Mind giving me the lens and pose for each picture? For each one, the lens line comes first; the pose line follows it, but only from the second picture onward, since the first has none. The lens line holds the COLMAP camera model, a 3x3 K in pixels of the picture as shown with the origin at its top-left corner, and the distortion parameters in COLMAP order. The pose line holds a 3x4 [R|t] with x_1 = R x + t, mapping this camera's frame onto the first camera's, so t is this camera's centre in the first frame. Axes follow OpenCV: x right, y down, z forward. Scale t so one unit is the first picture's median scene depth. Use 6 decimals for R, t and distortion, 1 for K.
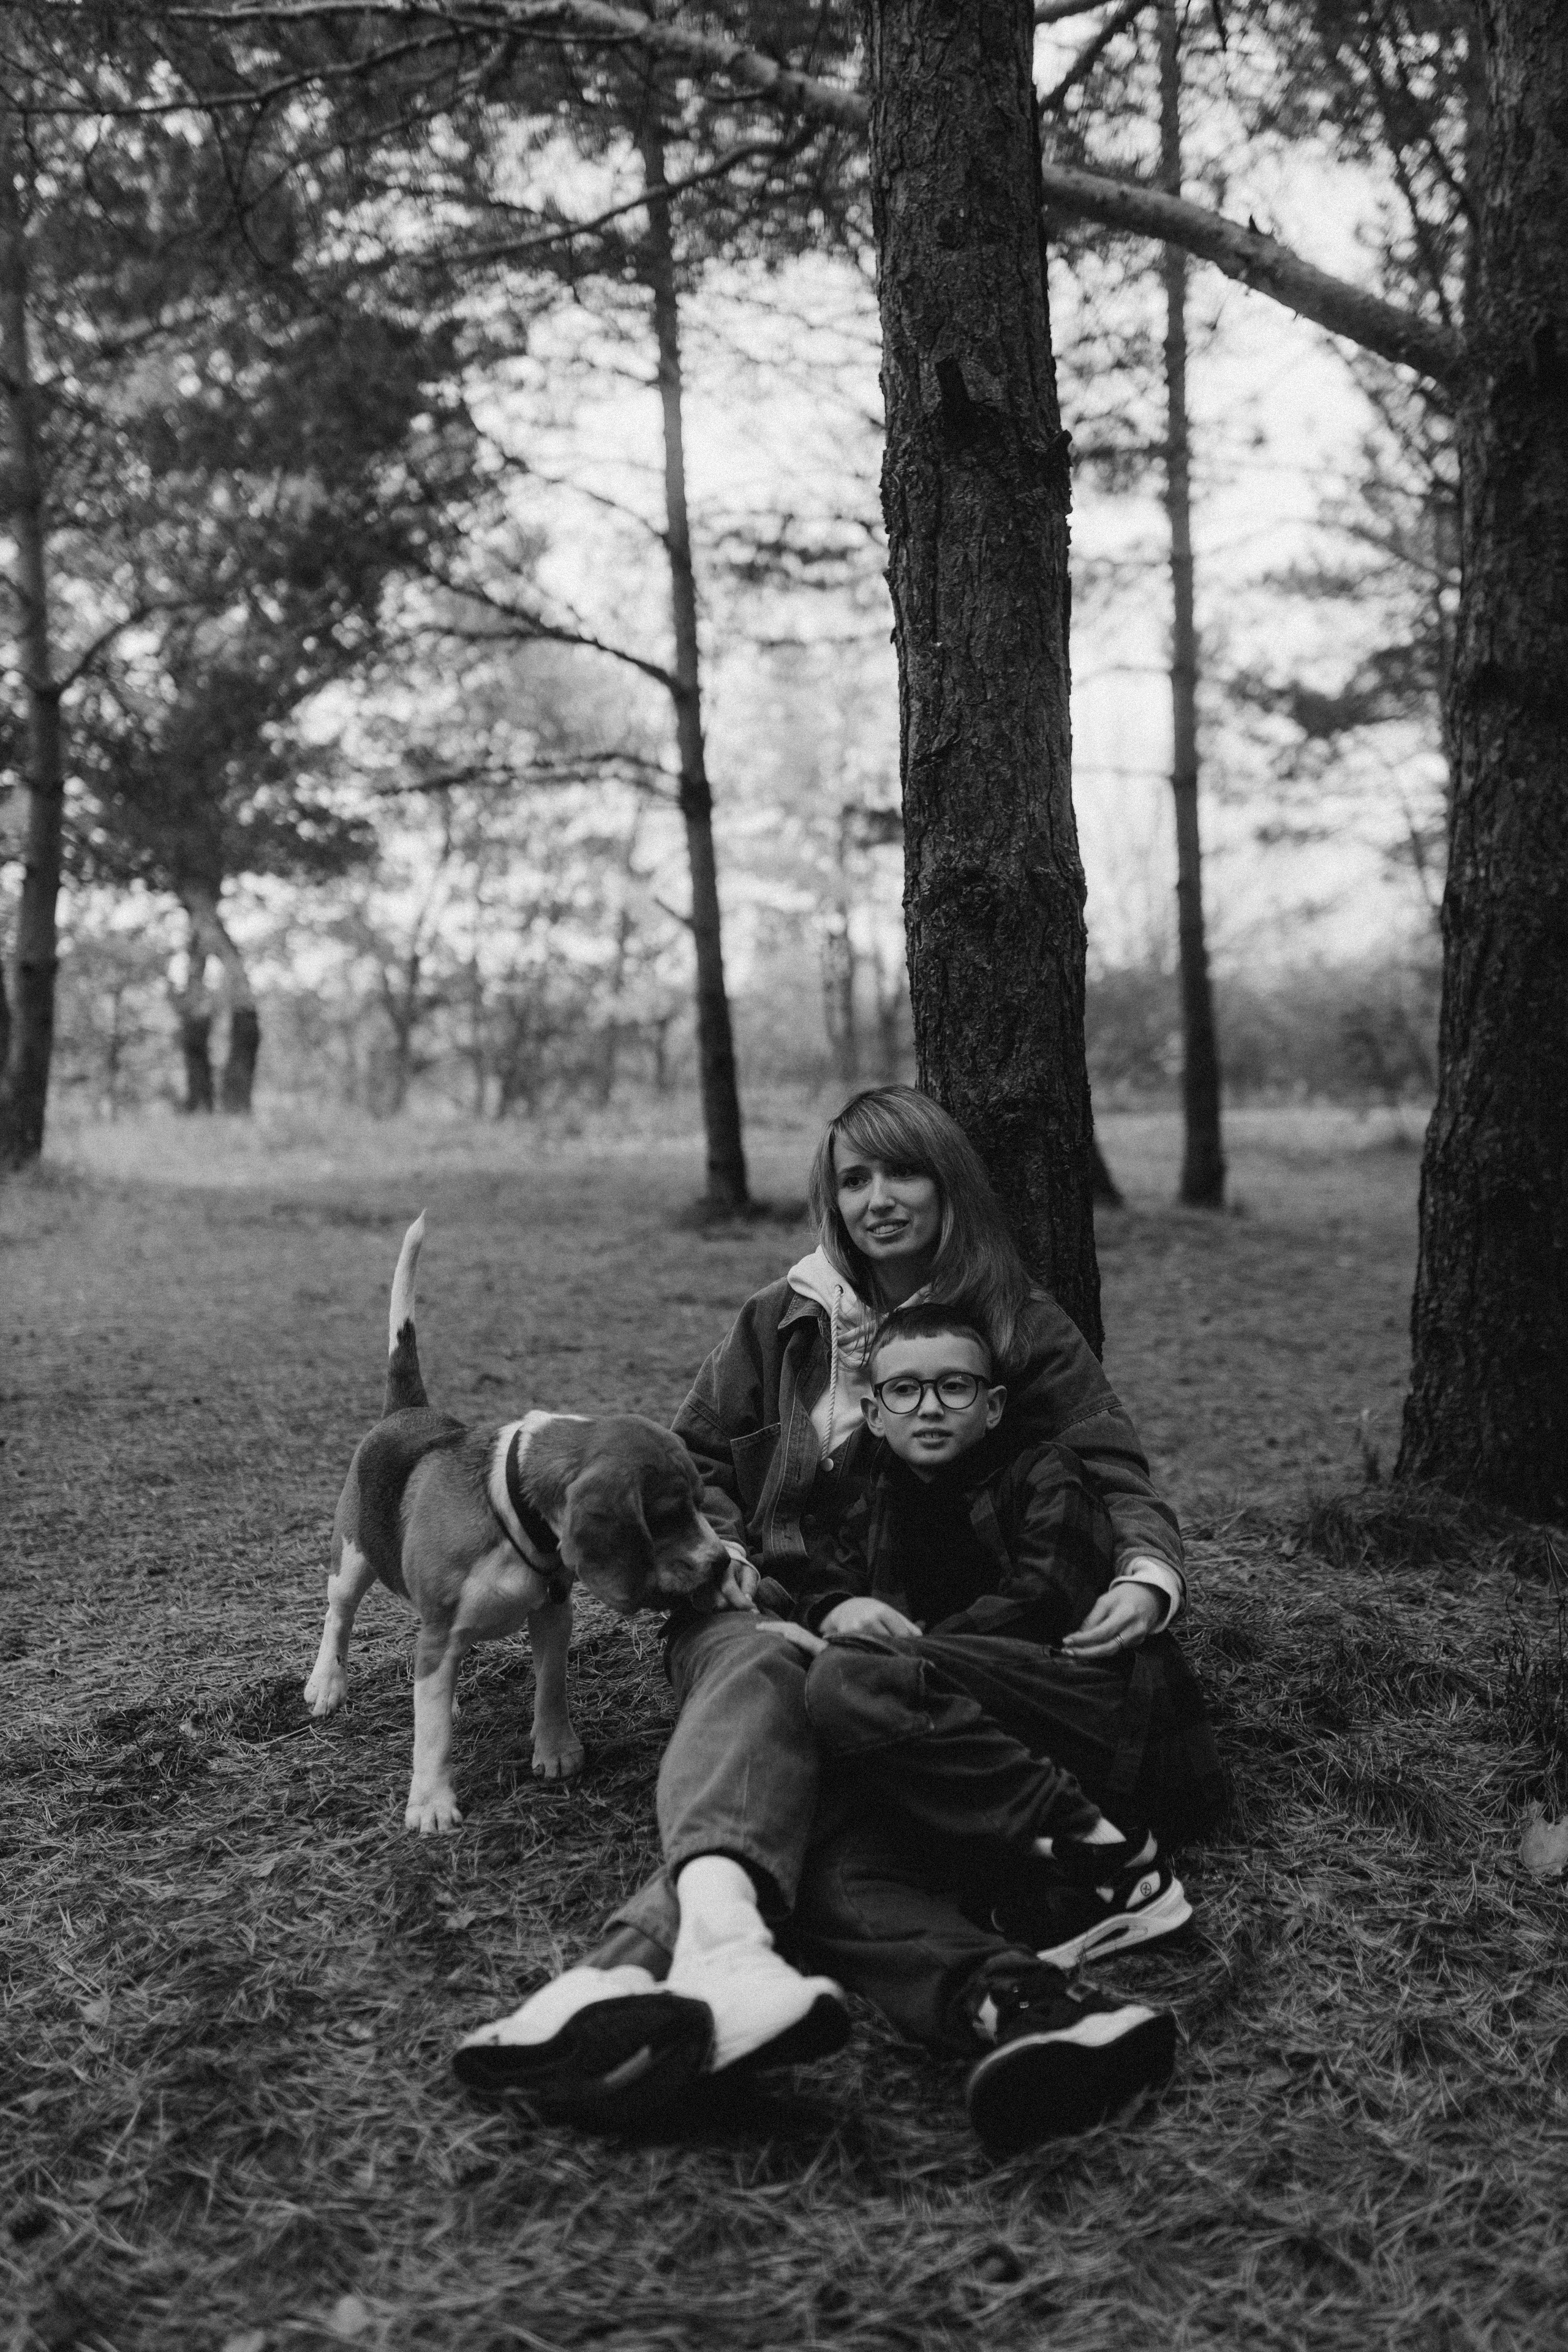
lens RADIAL K [[2225.8, 0, 784.0], [0, 2225.8, 1176.0], [0, 0, 1]] dist [-0.002785, 0.001104]
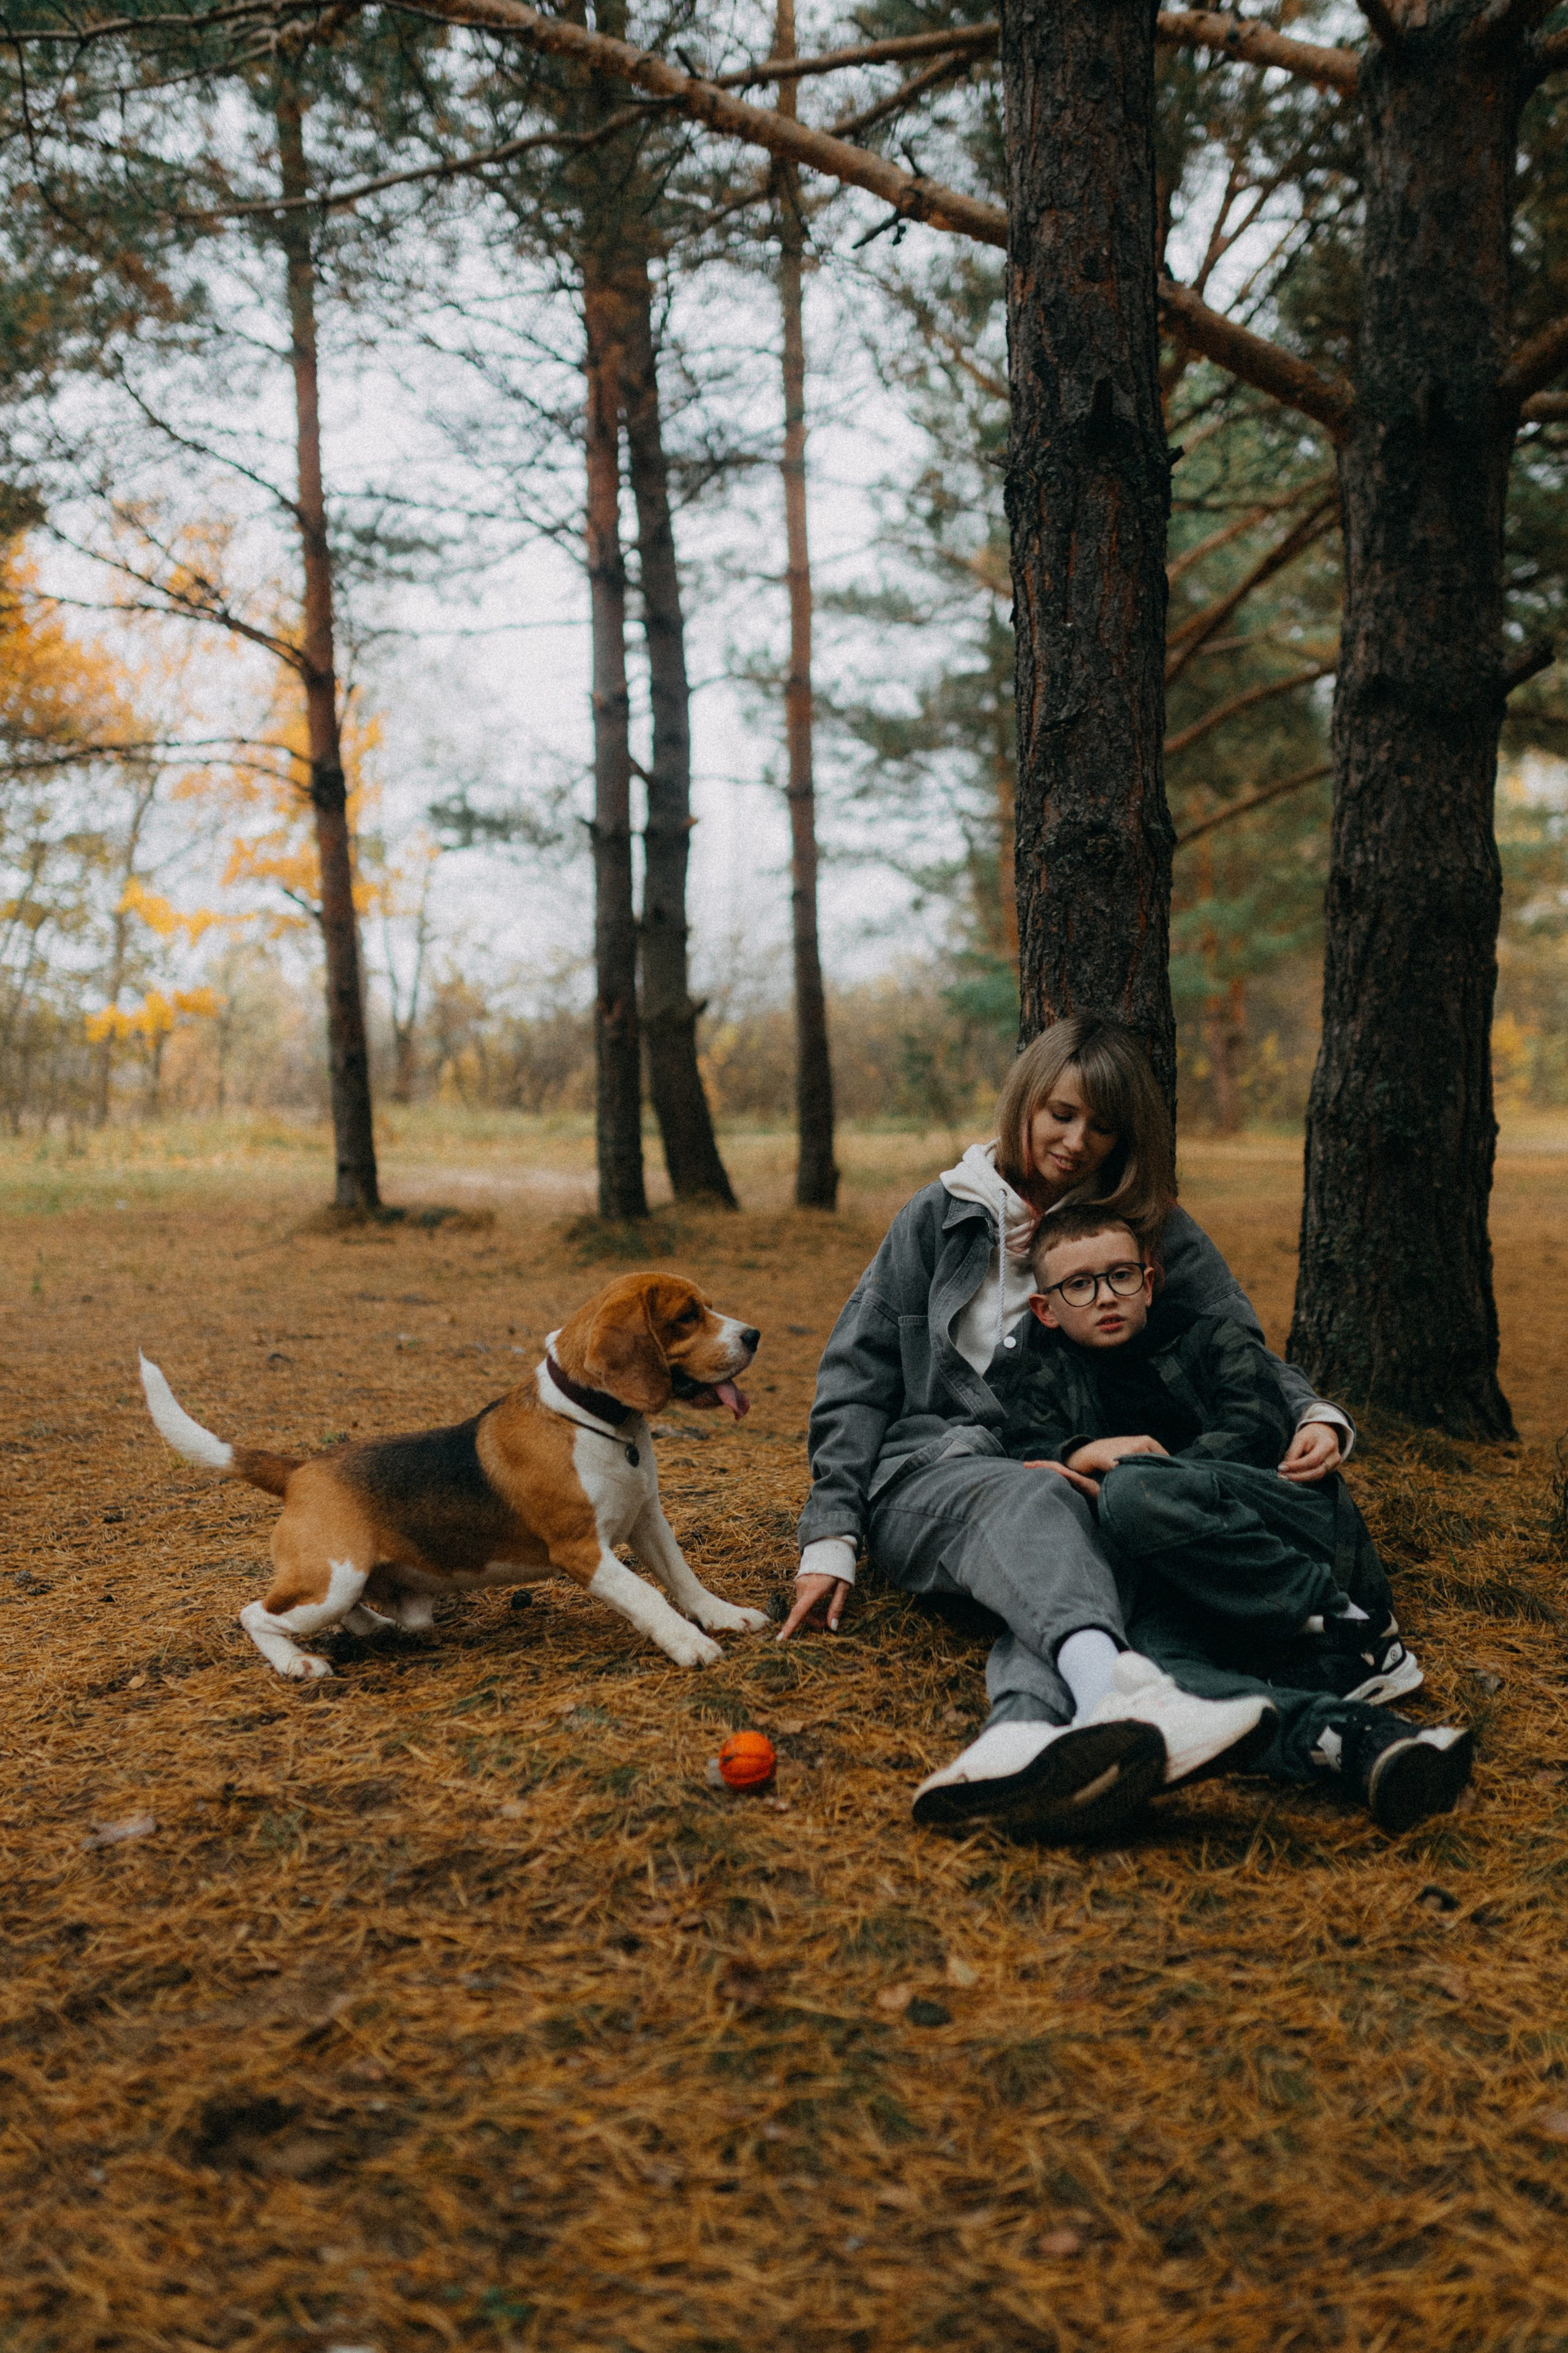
lens RADIAL K [[2348.6, 0, 771.7], [0, 2348.6, 1182.6], [0, 0, 1]] dist [-0.006352, 0.003194]
pose [[0.973153, 0.003223, 0.230135, -0.161907], [-0.000047, 0.999905, -0.013804, 0.028664], [-0.230158, 0.013423, 0.973061, -0.058869]]
